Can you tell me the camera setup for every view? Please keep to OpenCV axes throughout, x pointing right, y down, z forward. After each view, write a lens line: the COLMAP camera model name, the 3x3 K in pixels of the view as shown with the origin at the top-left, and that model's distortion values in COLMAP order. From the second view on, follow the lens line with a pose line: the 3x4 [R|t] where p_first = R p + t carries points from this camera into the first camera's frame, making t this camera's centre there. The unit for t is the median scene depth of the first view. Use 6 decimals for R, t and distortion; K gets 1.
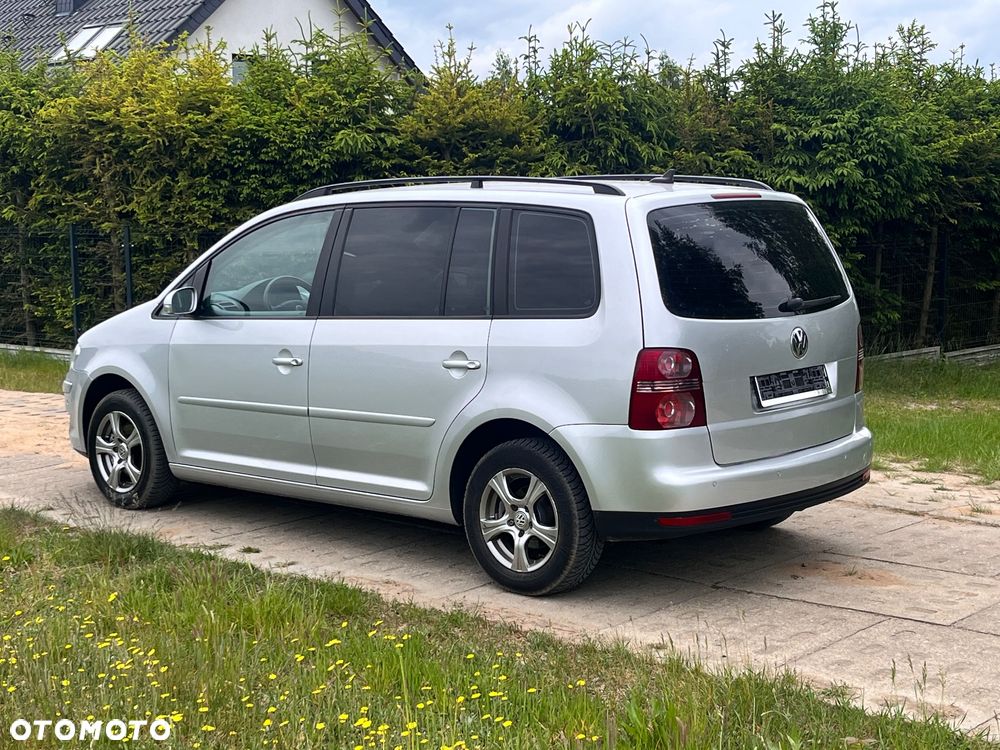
lens RADIAL K [[1807.0, 0, 500.0], [0, 1807.0, 375.0], [0, 0, 1]] dist [0.051825, -0.081329]
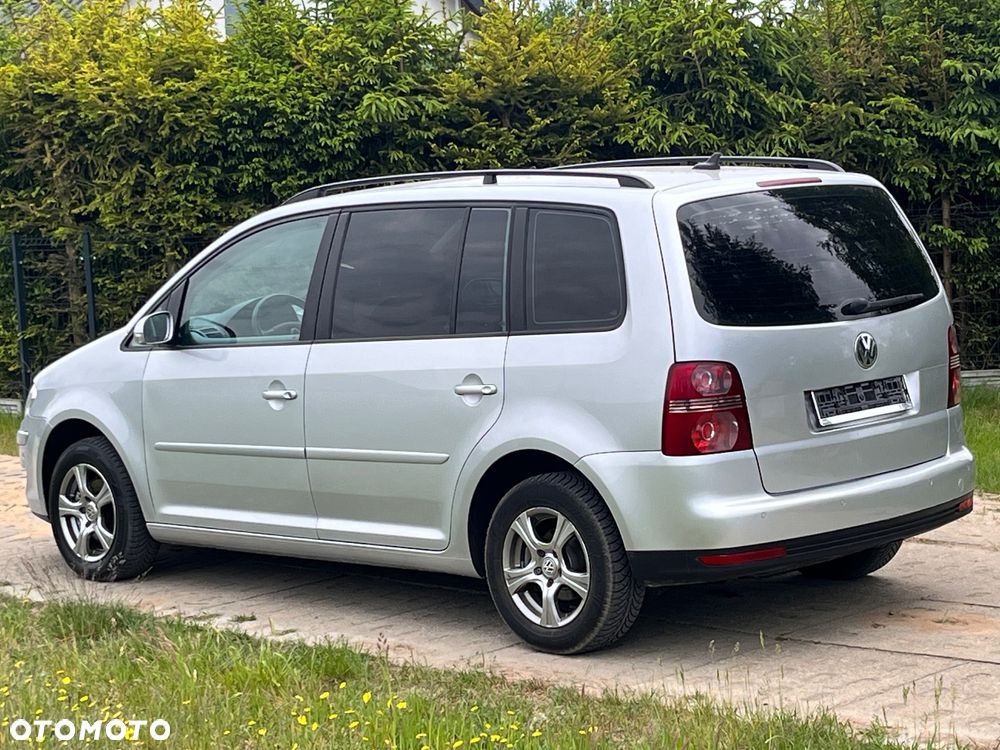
lens RADIAL K [[2776.5, 0, 456.9], [0, 2776.5, 374.6], [0, 0, 1]] dist [0.168125, -0.406481]
pose [[0.996676, -0.036214, -0.072973, 0.061482], [0.034775, 0.999177, -0.020891, 0.013160], [0.073669, 0.018284, 0.997115, -0.296878]]
